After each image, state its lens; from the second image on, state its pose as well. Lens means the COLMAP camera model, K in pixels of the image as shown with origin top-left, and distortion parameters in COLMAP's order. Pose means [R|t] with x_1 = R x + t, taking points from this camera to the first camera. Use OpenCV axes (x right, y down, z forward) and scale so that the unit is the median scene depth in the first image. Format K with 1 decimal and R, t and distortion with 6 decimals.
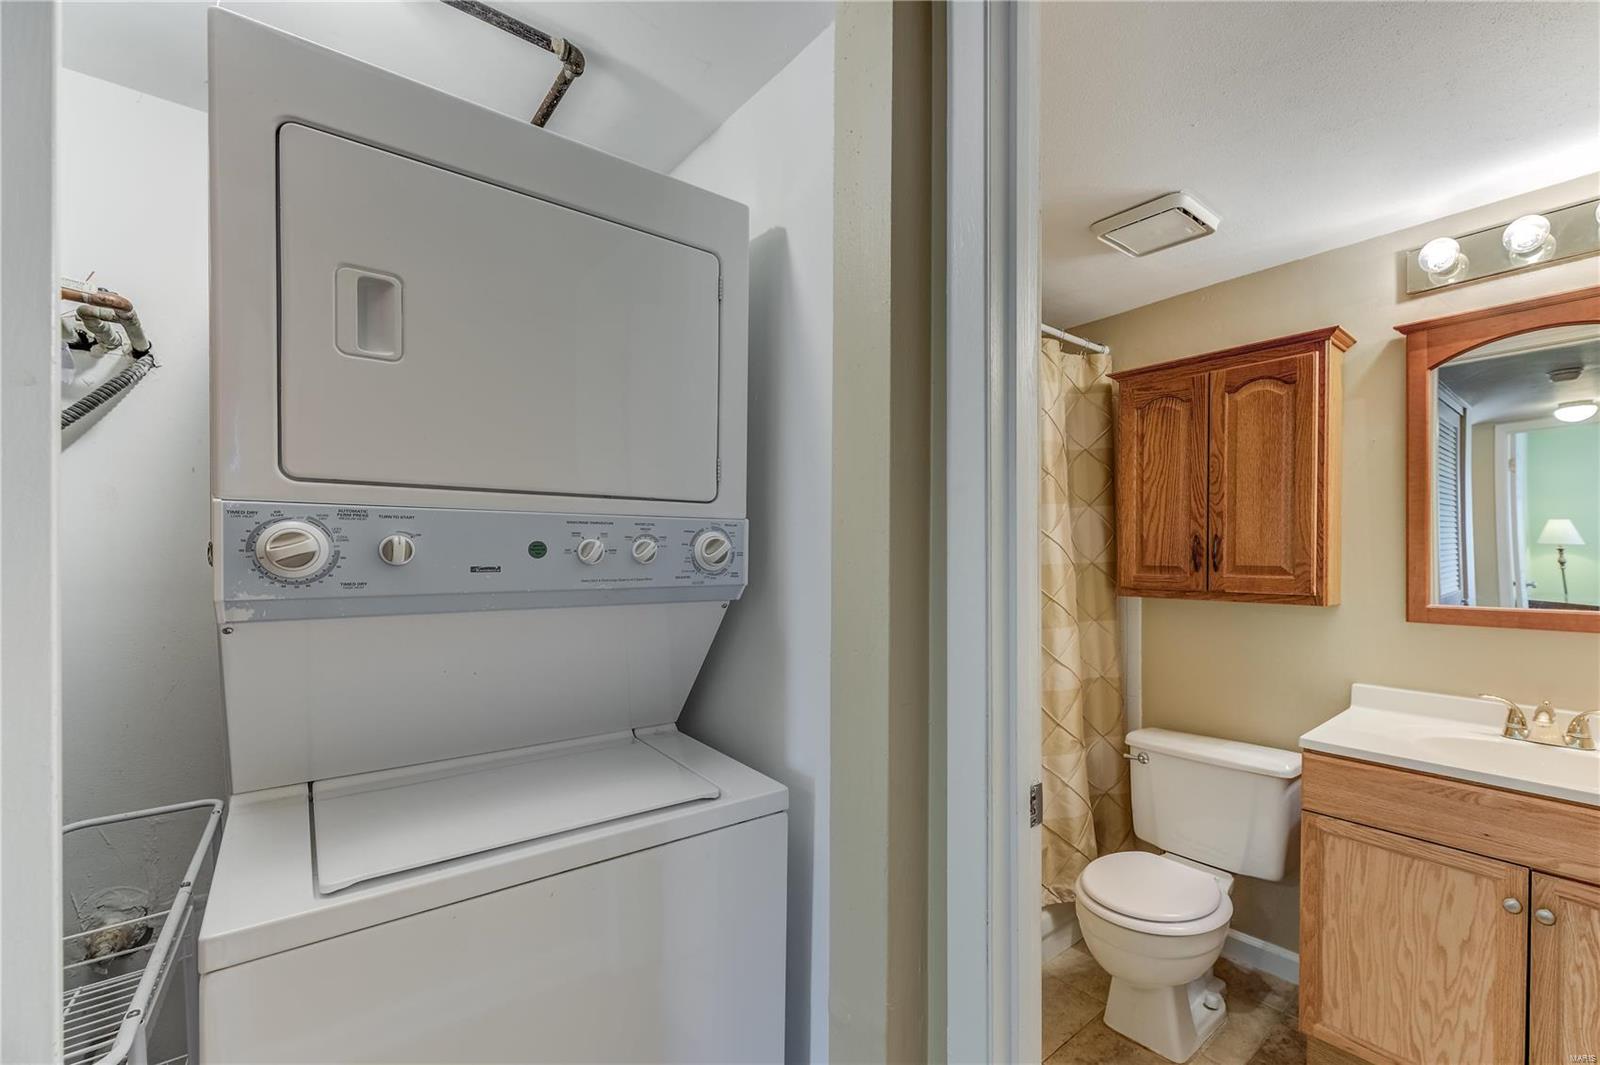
lens RADIAL K [[672.7, 0, 854.7], [0, 672.7, 576.0], [0, 0, 1]] dist [0.006662, -0.000488]
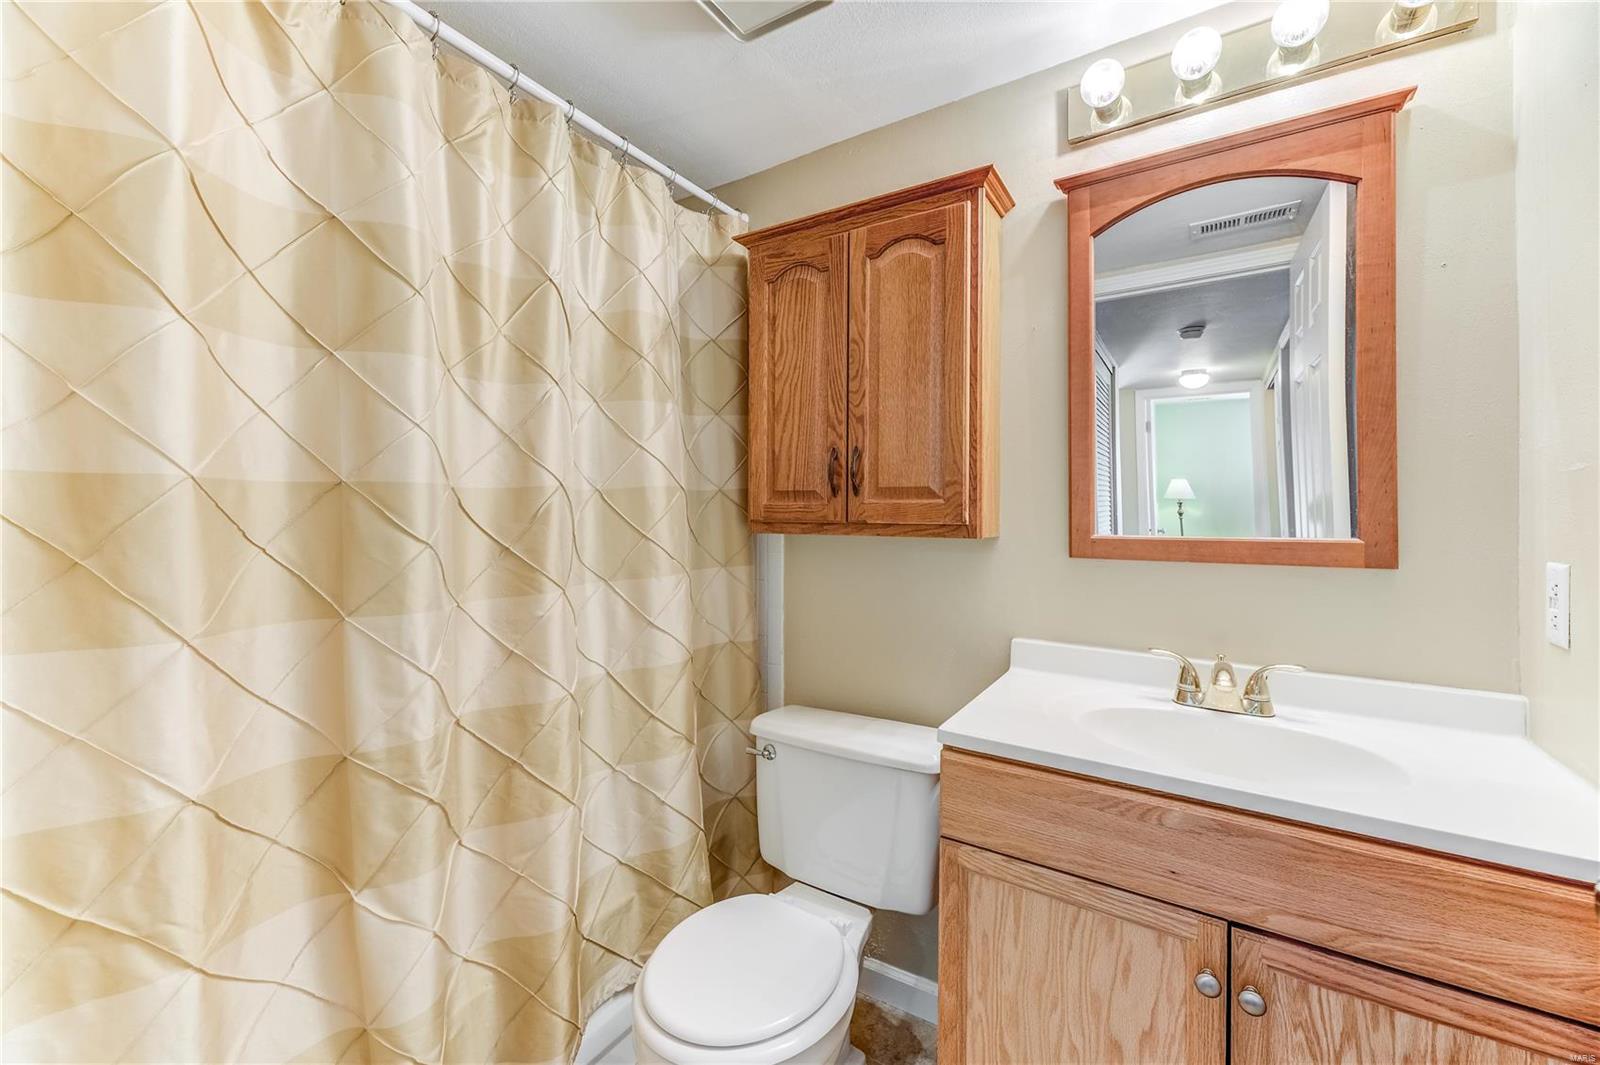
lens RADIAL K [[649.4, 0, 795.9], [0, 649.4, 532.8], [0, 0, 1]] dist [0.005283, 0.000011]
pose [[0.959288, -0.003268, 0.282411, 0.288329], [0.004005, 0.999990, -0.002033, 0.038004], [-0.282402, 0.003082, 0.959291, 0.352924]]
